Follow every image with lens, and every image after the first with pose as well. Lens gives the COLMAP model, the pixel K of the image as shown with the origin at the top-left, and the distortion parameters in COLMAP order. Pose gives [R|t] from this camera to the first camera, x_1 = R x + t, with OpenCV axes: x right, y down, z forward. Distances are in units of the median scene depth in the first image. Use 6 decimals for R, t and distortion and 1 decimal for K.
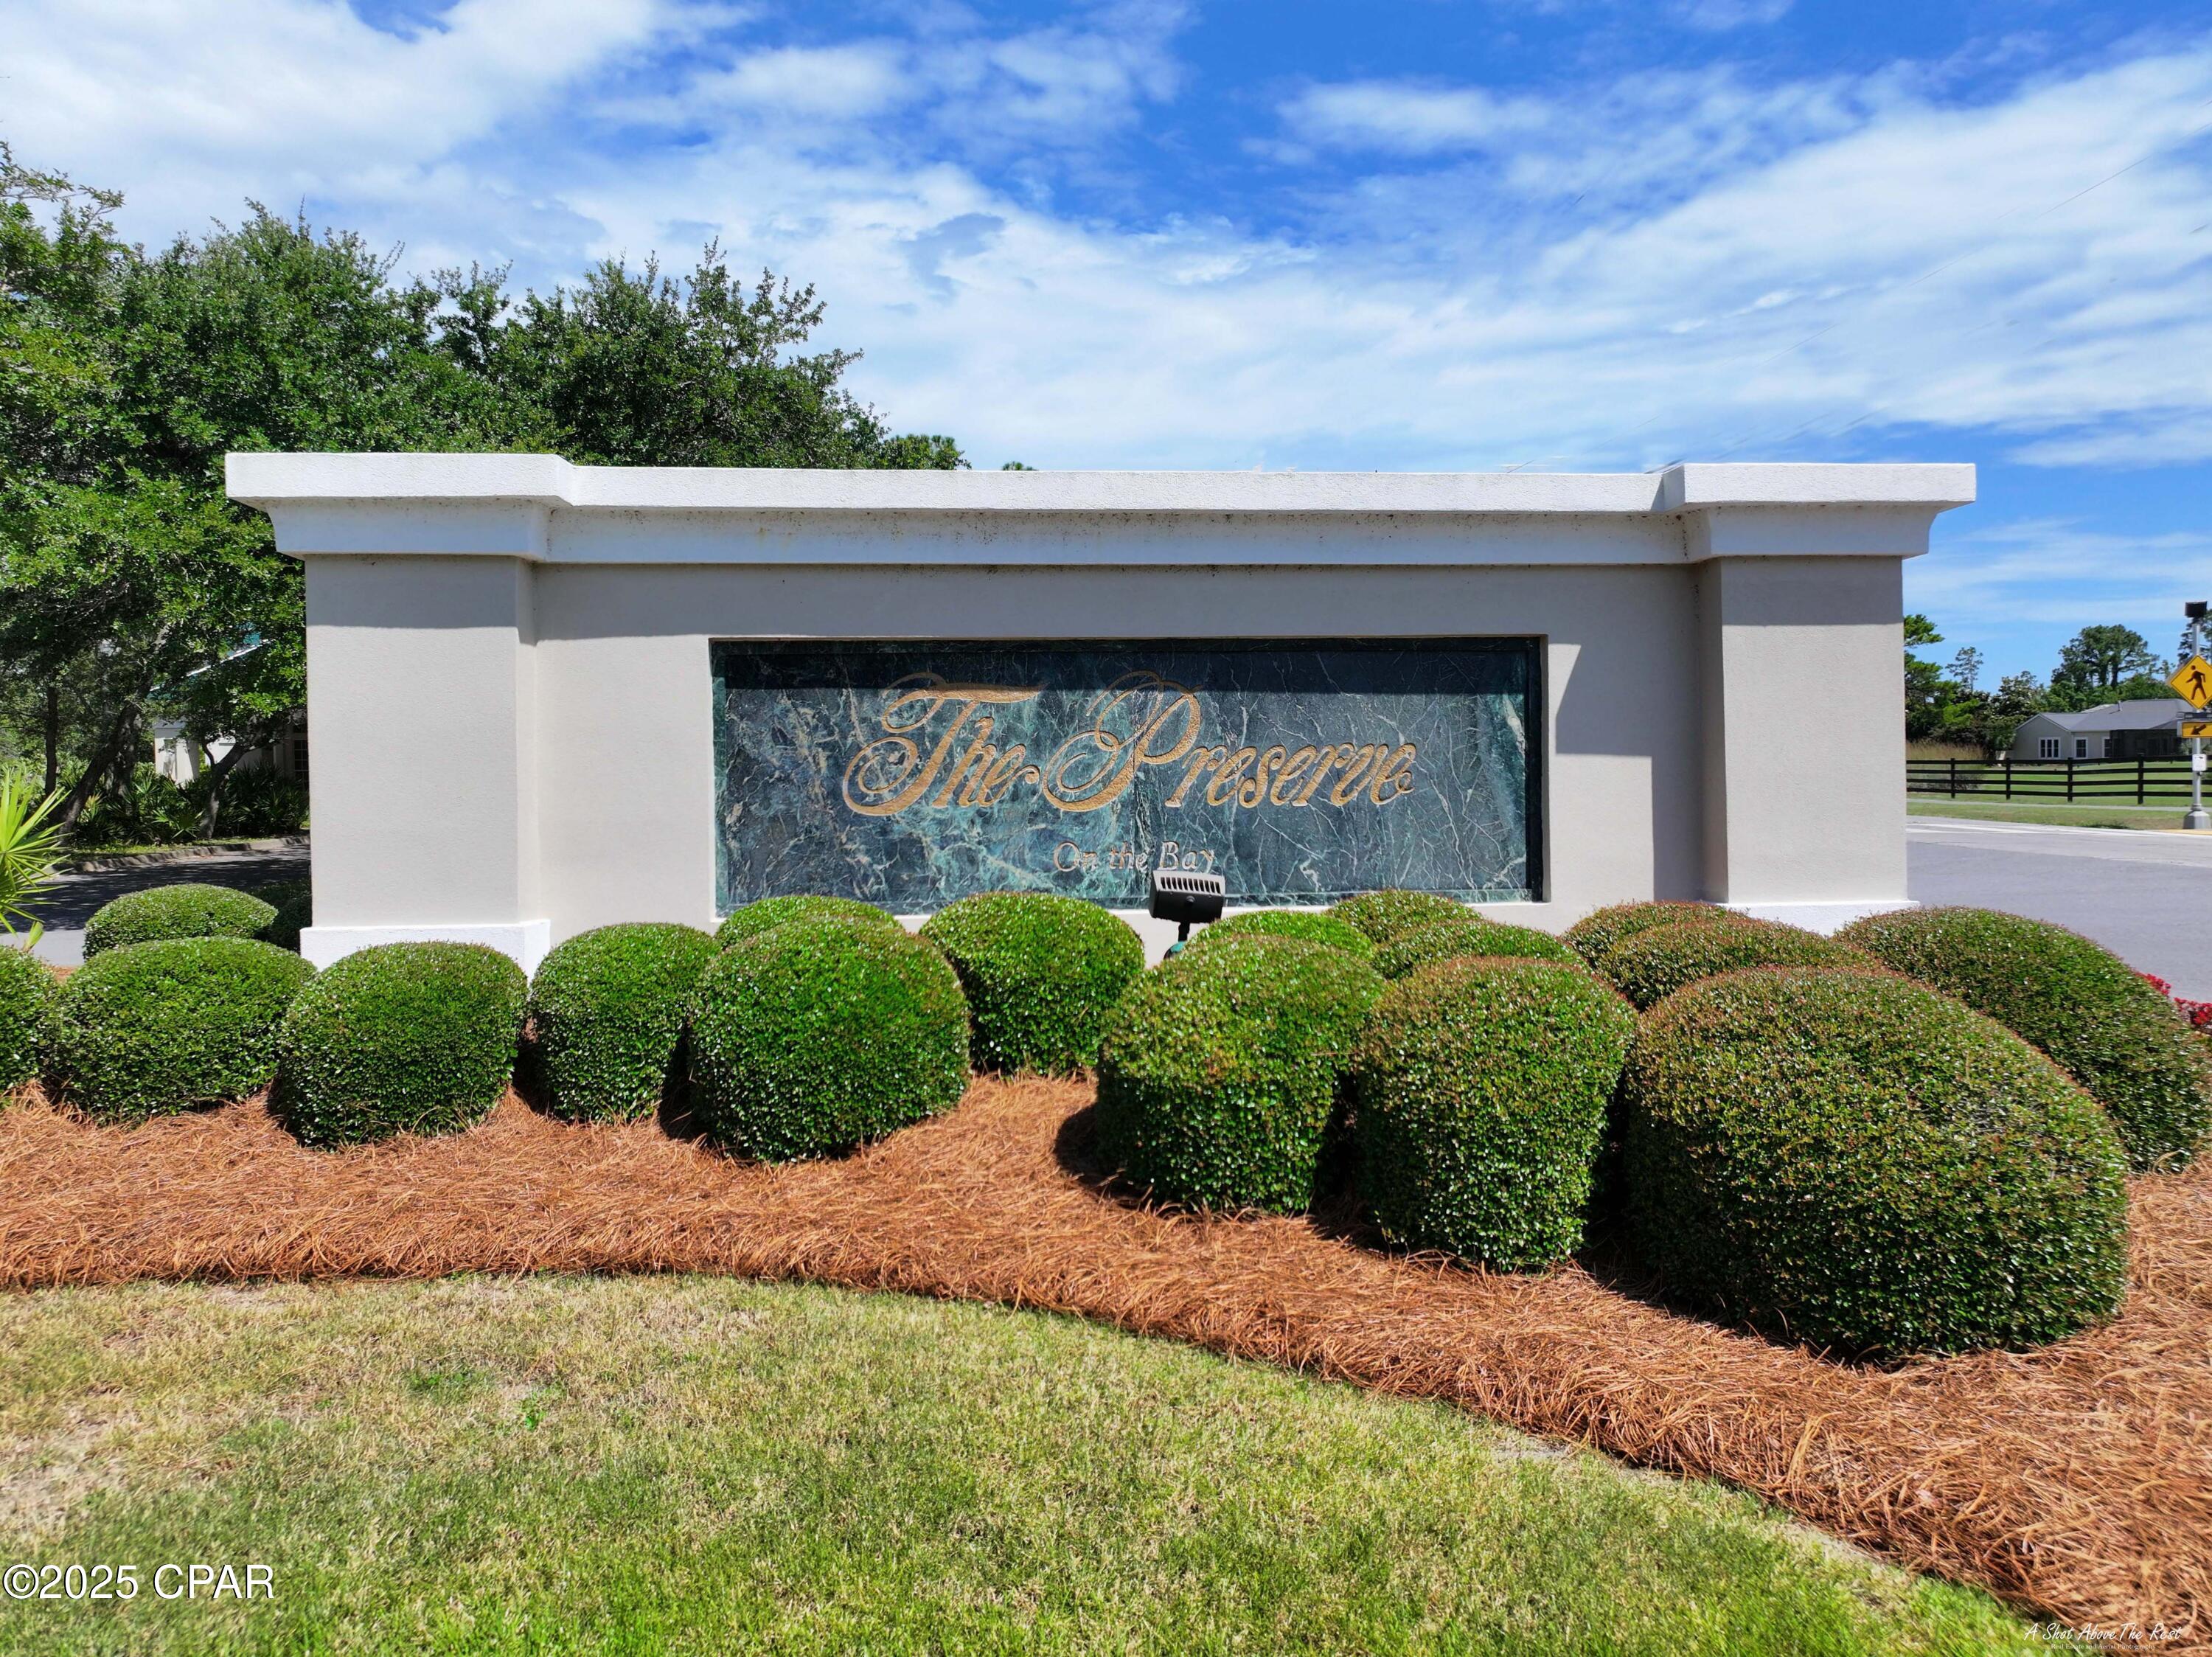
lens RADIAL K [[1581.8, 0, 1097.1], [0, 1581.8, 817.0], [0, 0, 1]] dist [0.006422, 0.008233]
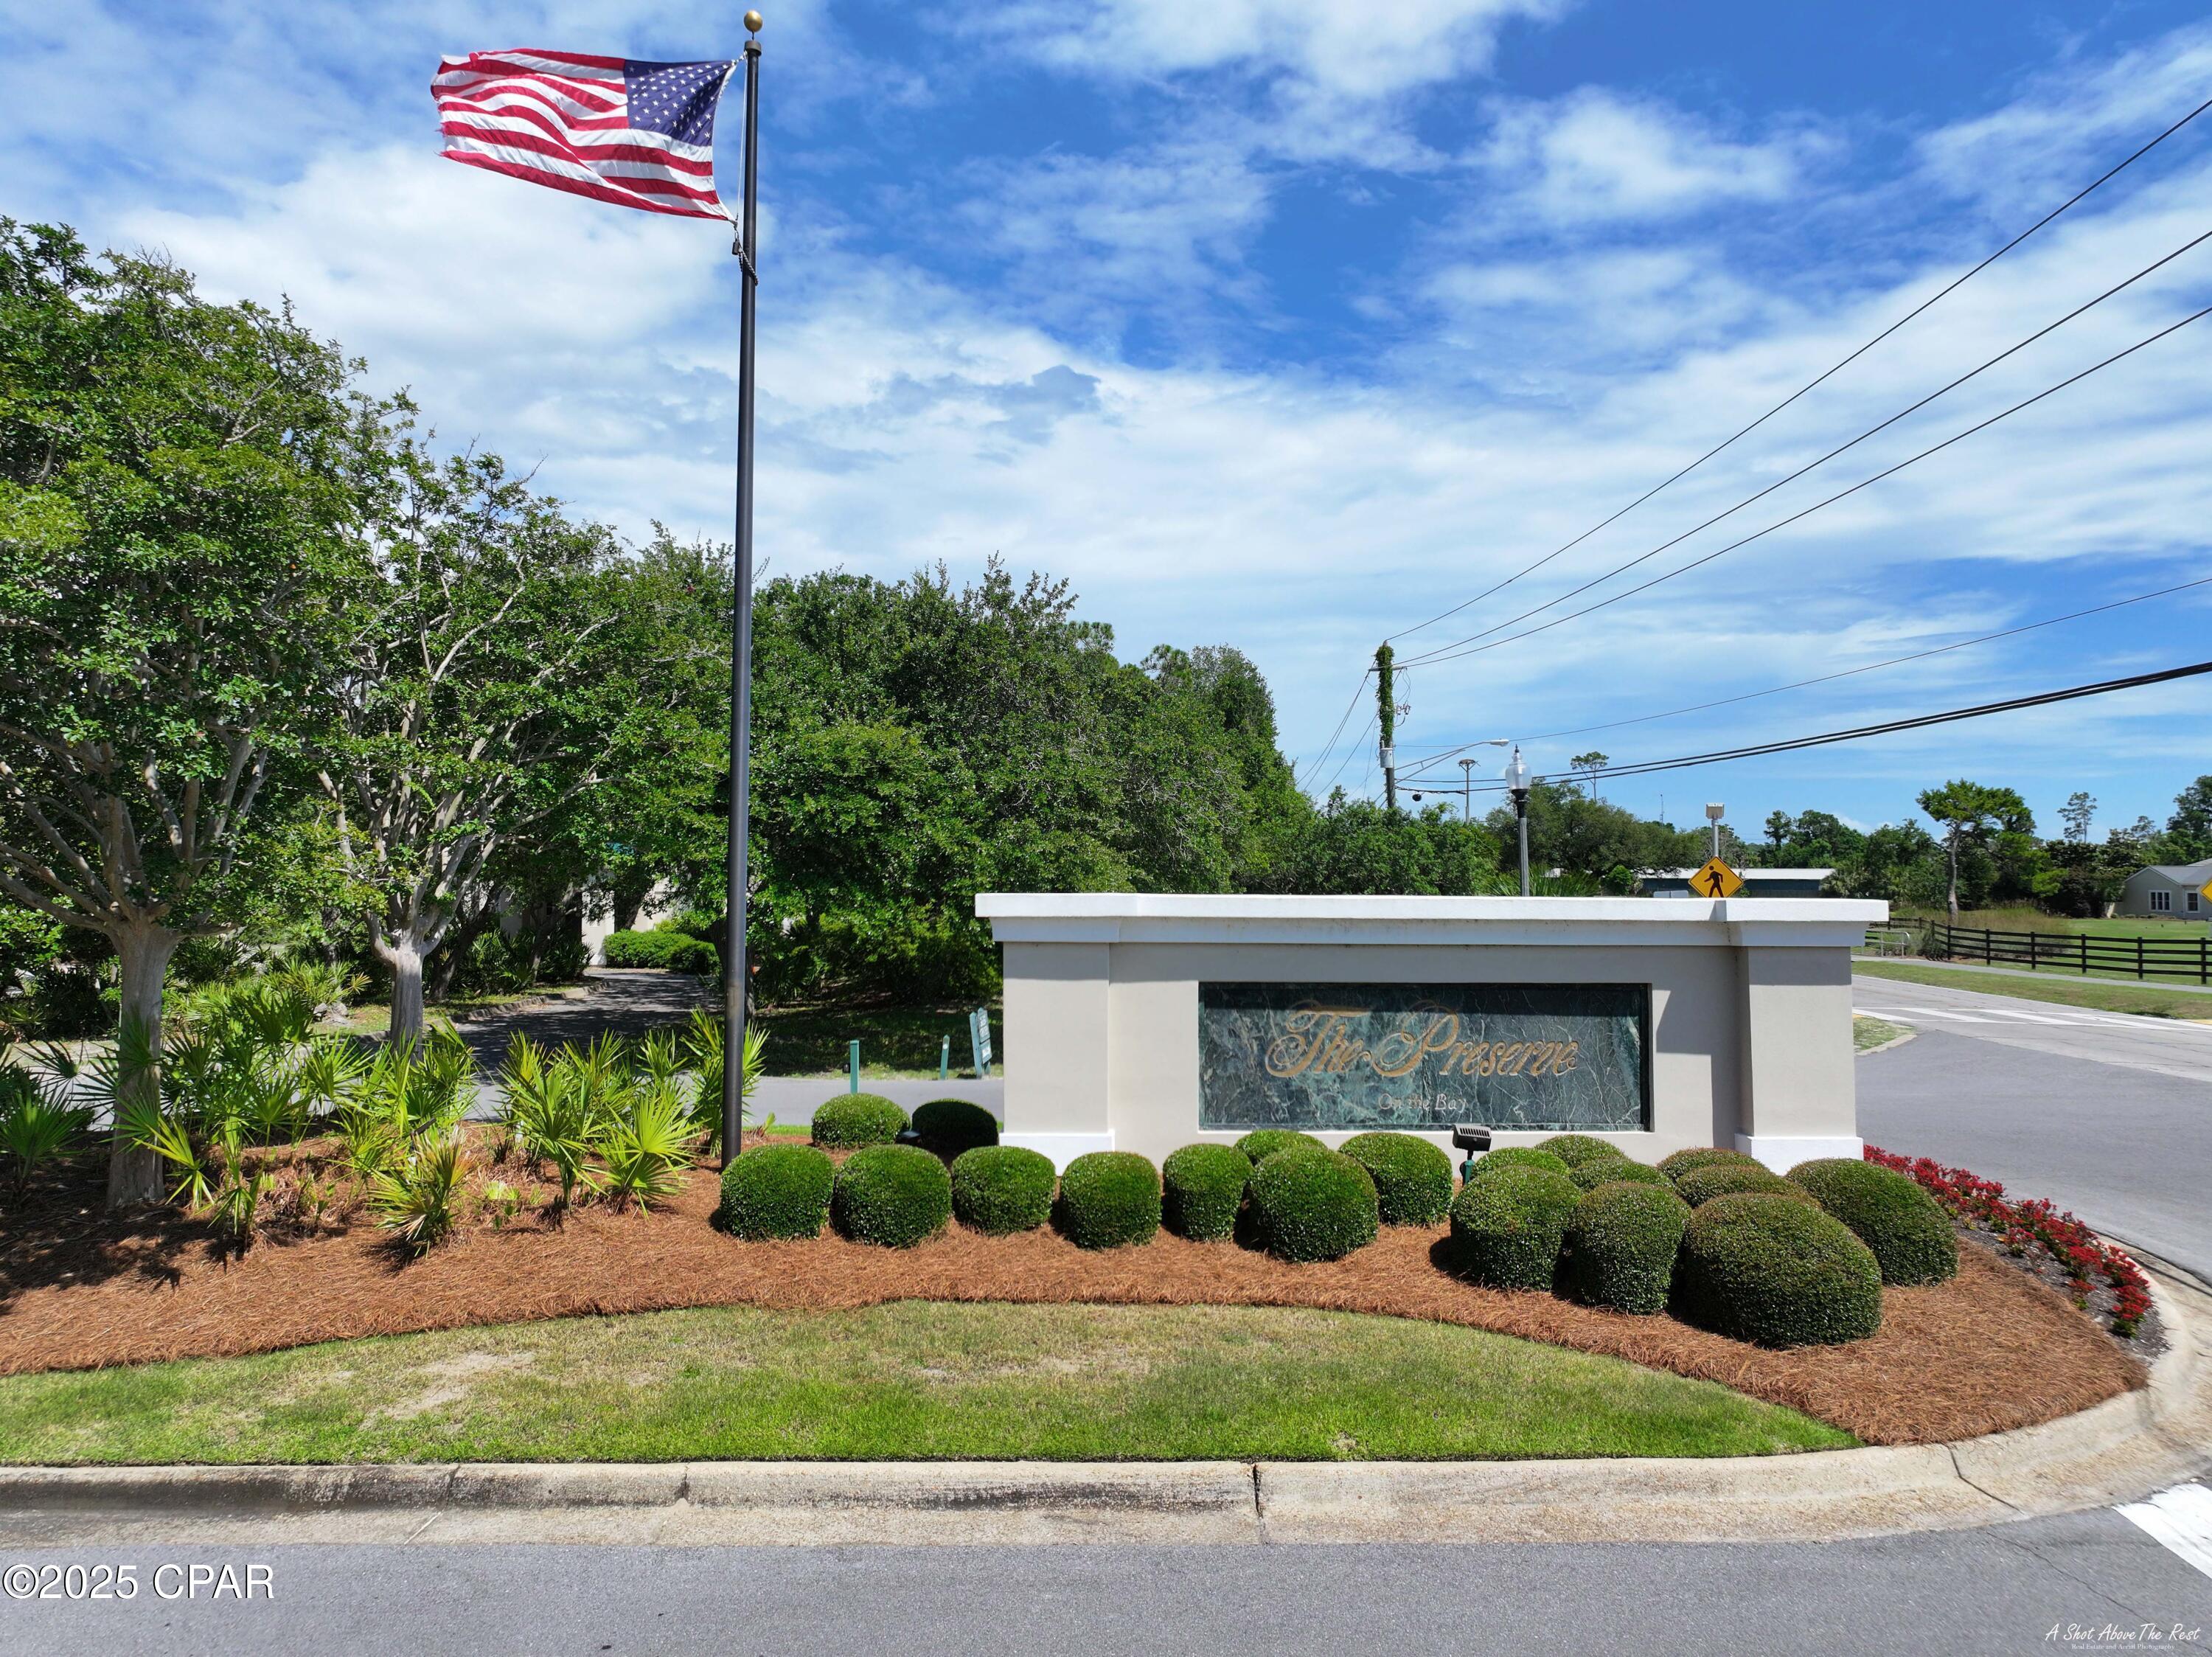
lens RADIAL K [[1558.1, 0, 1100.8], [0, 1558.1, 840.5], [0, 0, 1]] dist [0.006155, 0.018321]
pose [[0.997905, 0.013378, -0.063299, -0.279985], [-0.017313, 0.997924, -0.062036, -0.186236], [0.062338, 0.063002, 0.996065, -0.990720]]
